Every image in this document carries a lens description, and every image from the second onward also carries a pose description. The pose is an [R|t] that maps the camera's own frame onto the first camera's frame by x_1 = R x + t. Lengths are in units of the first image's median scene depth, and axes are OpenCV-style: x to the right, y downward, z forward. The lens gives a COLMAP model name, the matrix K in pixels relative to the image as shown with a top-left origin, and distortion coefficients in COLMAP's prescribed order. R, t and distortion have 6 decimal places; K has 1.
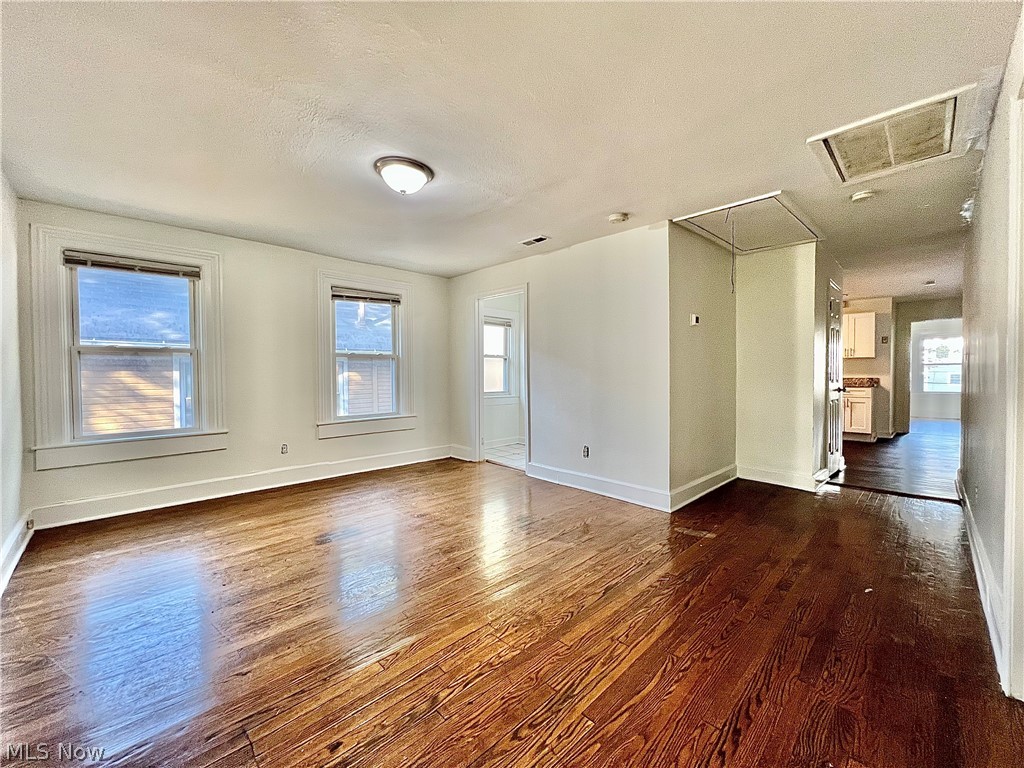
lens RADIAL K [[407.6, 0, 509.7], [0, 407.6, 383.2], [0, 0, 1]] dist [-0.007605, 0.000211]
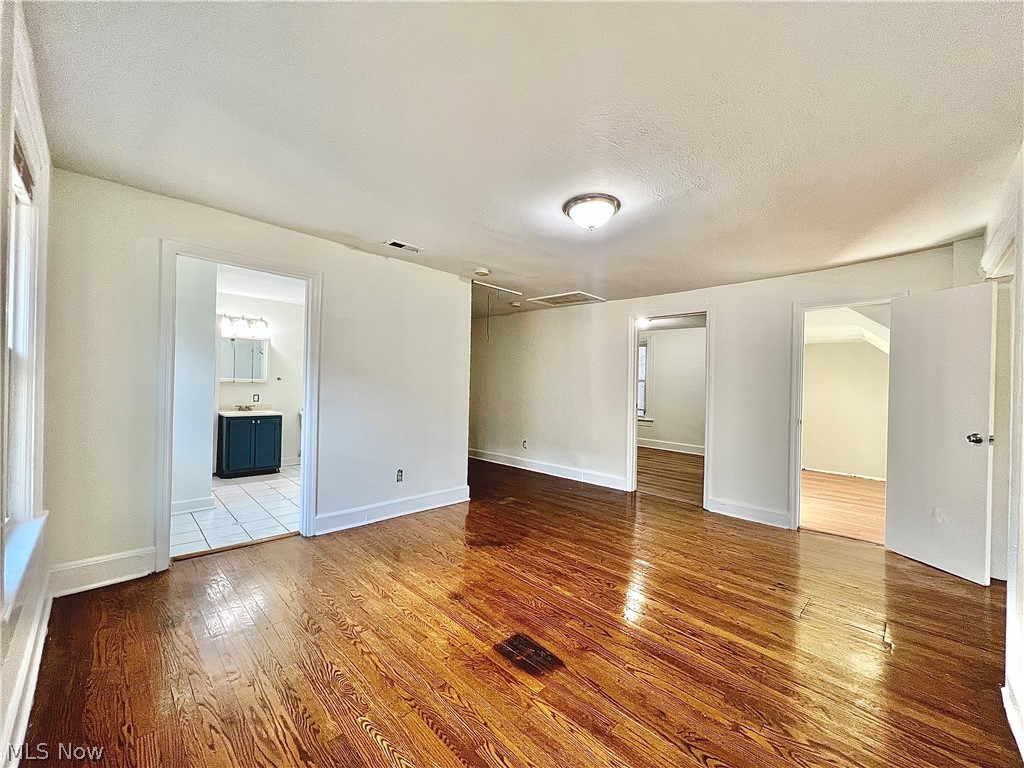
lens RADIAL K [[407.6, 0, 509.7], [0, 407.6, 383.2], [0, 0, 1]] dist [-0.007605, 0.000211]
pose [[-0.023579, 0.007139, 0.999696, -1.002381], [0.005497, 0.999960, -0.007011, -0.055721], [-0.999707, 0.005330, -0.023617, 0.966298]]
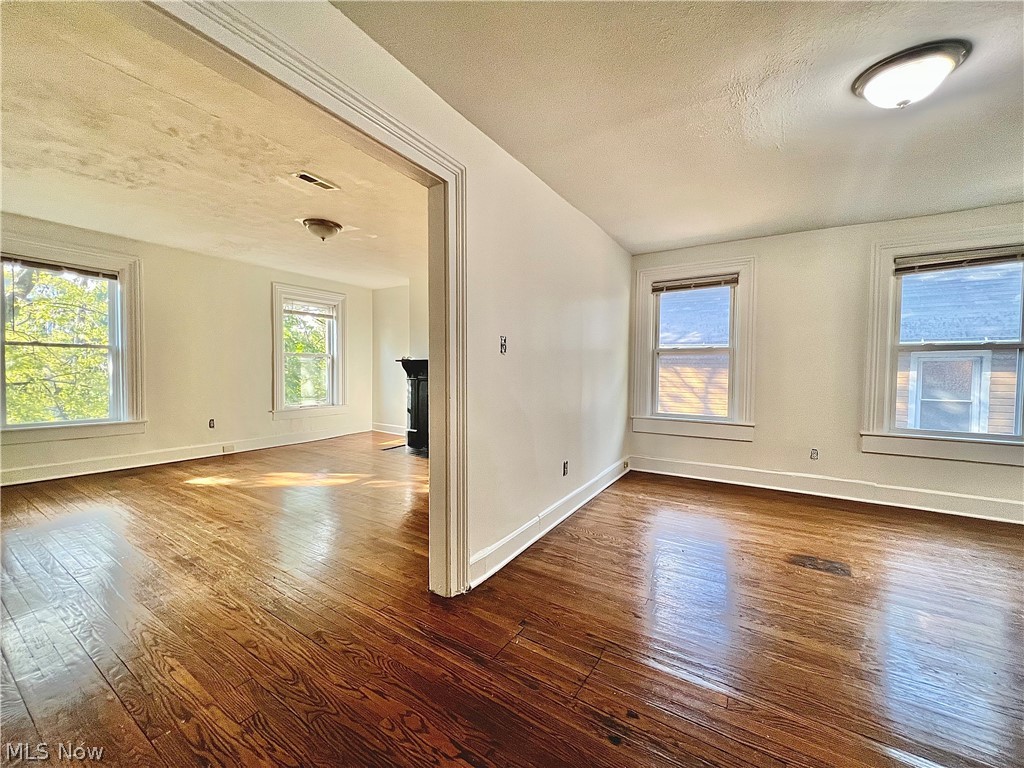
lens RADIAL K [[407.6, 0, 509.7], [0, 407.6, 383.2], [0, 0, 1]] dist [-0.007605, 0.000211]
pose [[0.235563, 0.041808, -0.970959, 0.204419], [-0.036029, 0.998763, 0.034264, -0.003136], [0.971191, 0.026912, 0.236778, 0.164607]]
